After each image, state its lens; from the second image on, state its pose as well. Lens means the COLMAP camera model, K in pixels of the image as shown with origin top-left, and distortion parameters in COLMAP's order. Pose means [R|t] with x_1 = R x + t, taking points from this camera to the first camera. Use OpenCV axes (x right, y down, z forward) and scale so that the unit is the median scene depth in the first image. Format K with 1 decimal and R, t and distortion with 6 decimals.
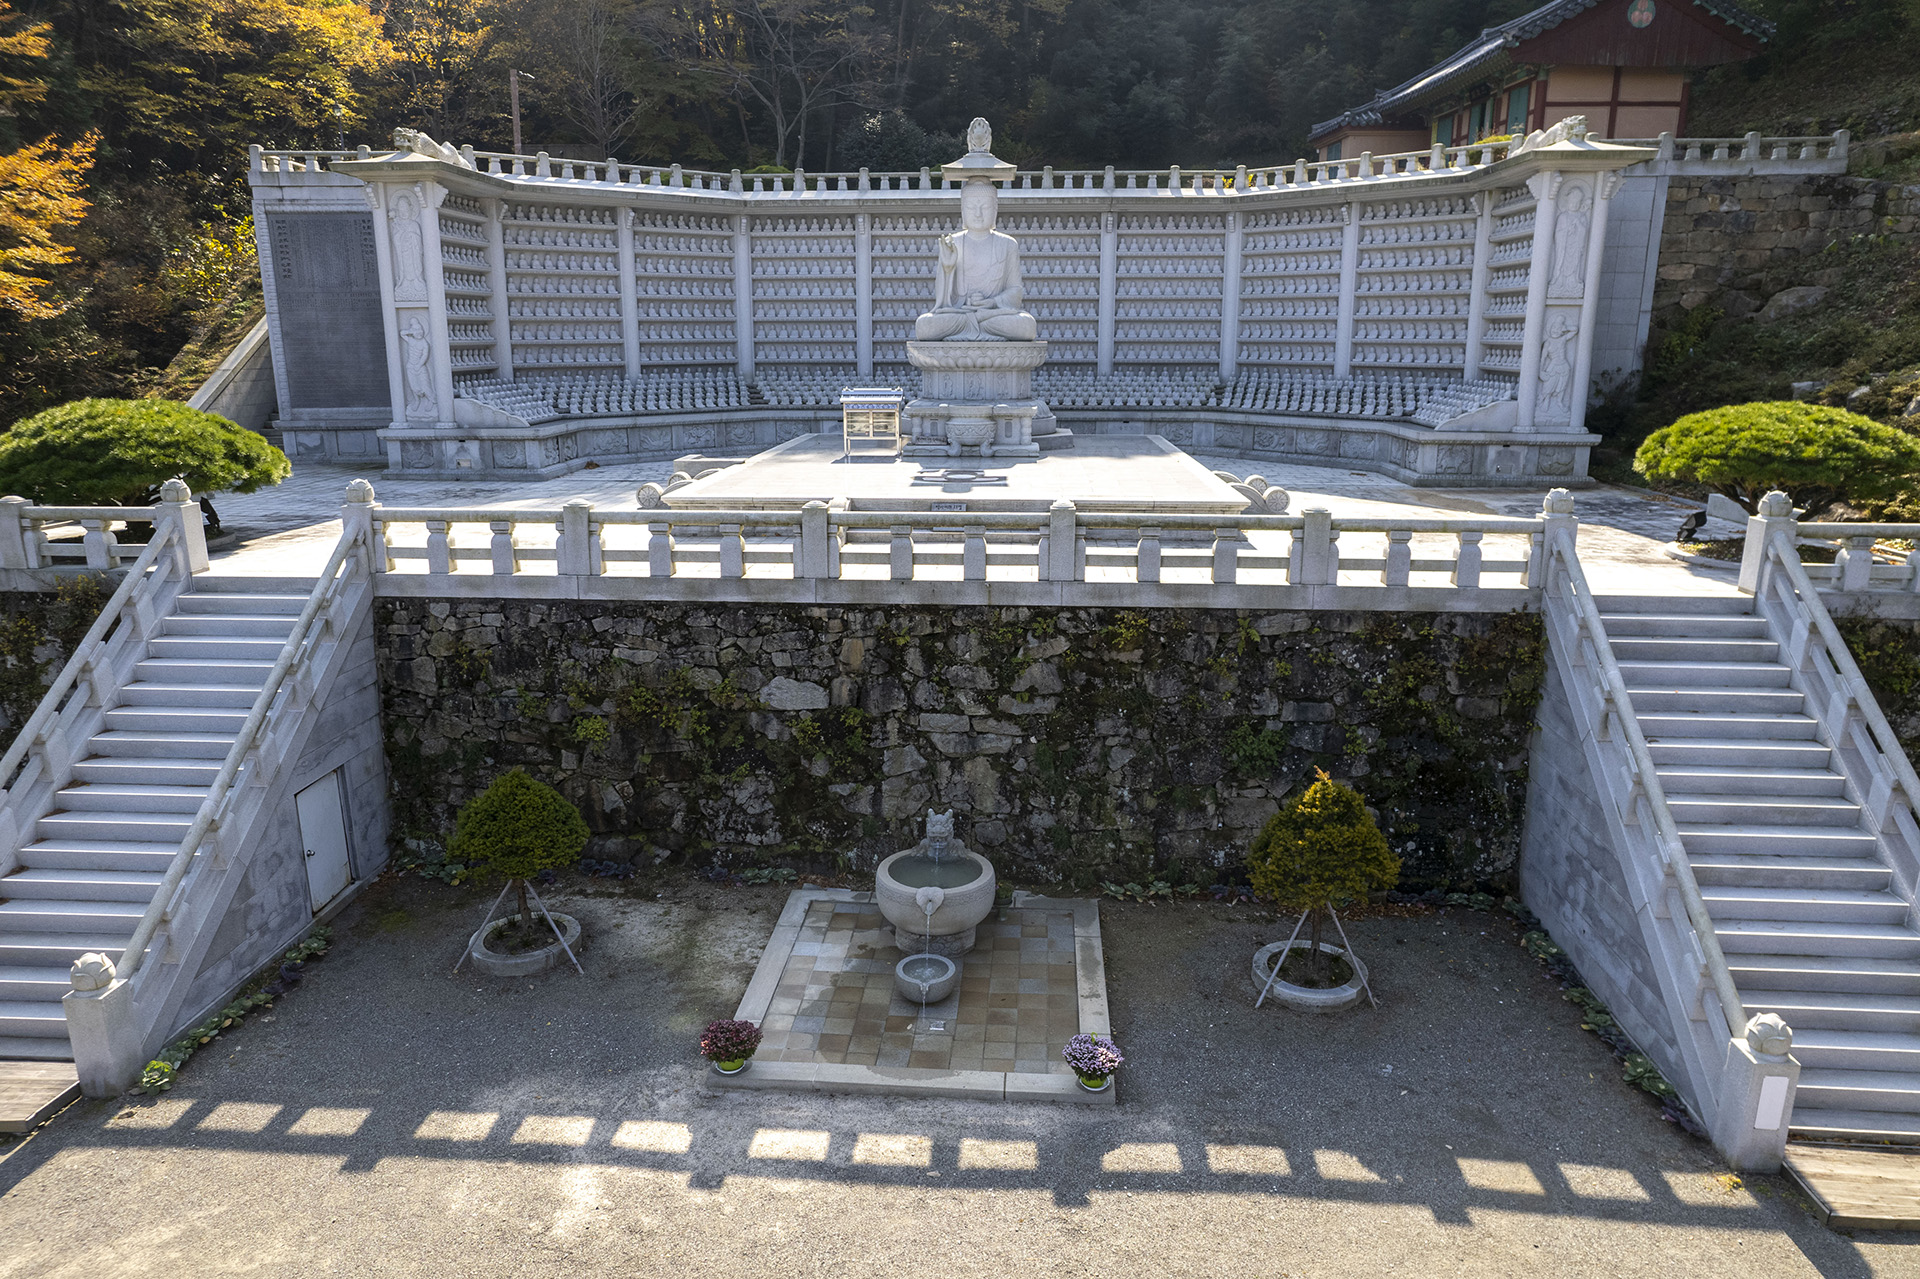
lens RADIAL K [[1238.8, 0, 945.8], [0, 1238.8, 646.3], [0, 0, 1]] dist [-0.071493, 0.061766]
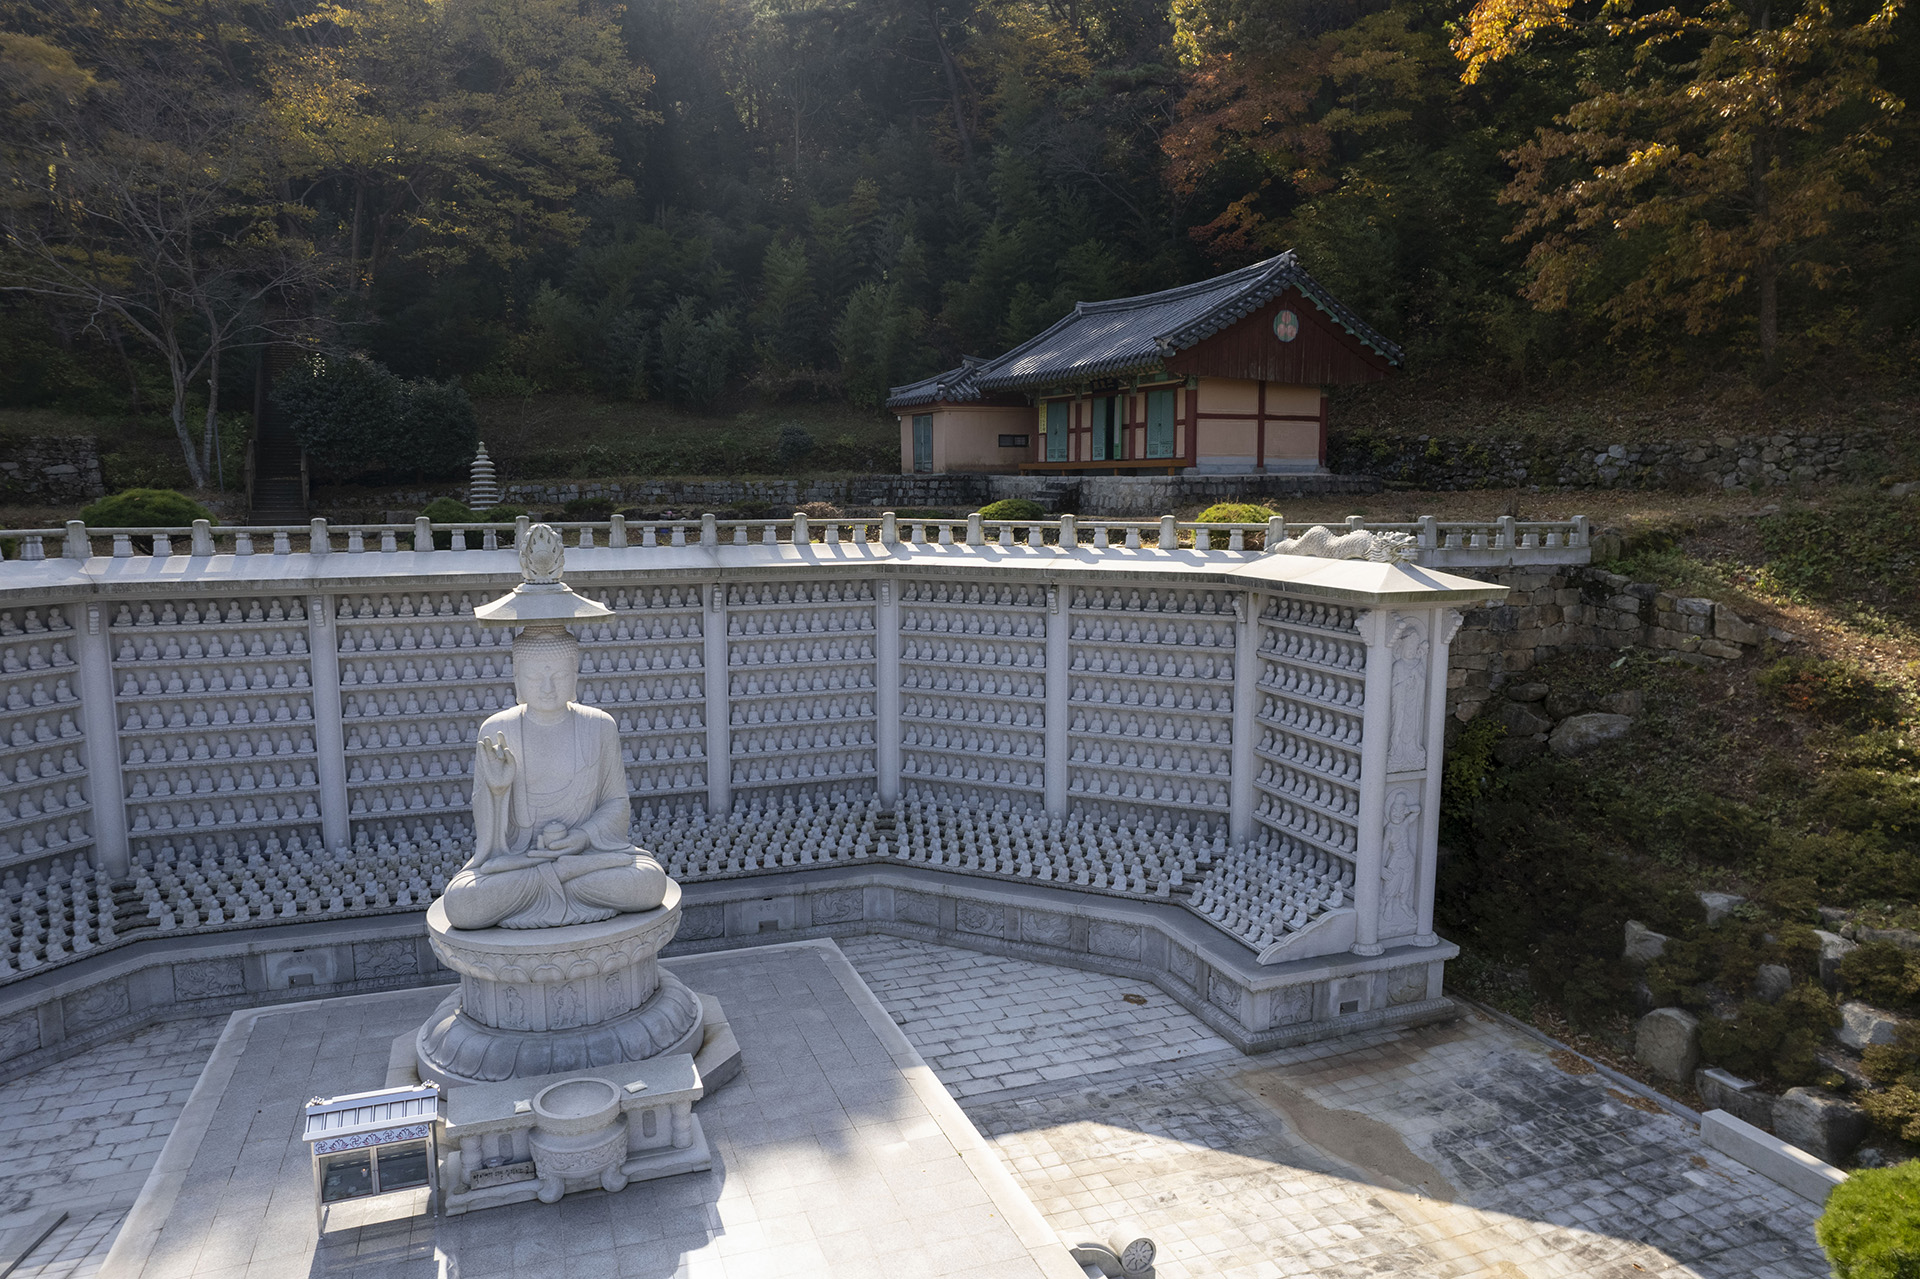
lens RADIAL K [[1238.8, 0, 958.0], [0, 1238.8, 642.8], [0, 0, 1]] dist [-0.071493, 0.061766]
pose [[0.913212, -0.051868, 0.404170, -0.025328], [0.098749, 0.990470, -0.096013, -0.253546], [-0.395338, 0.127591, 0.909631, 0.337499]]
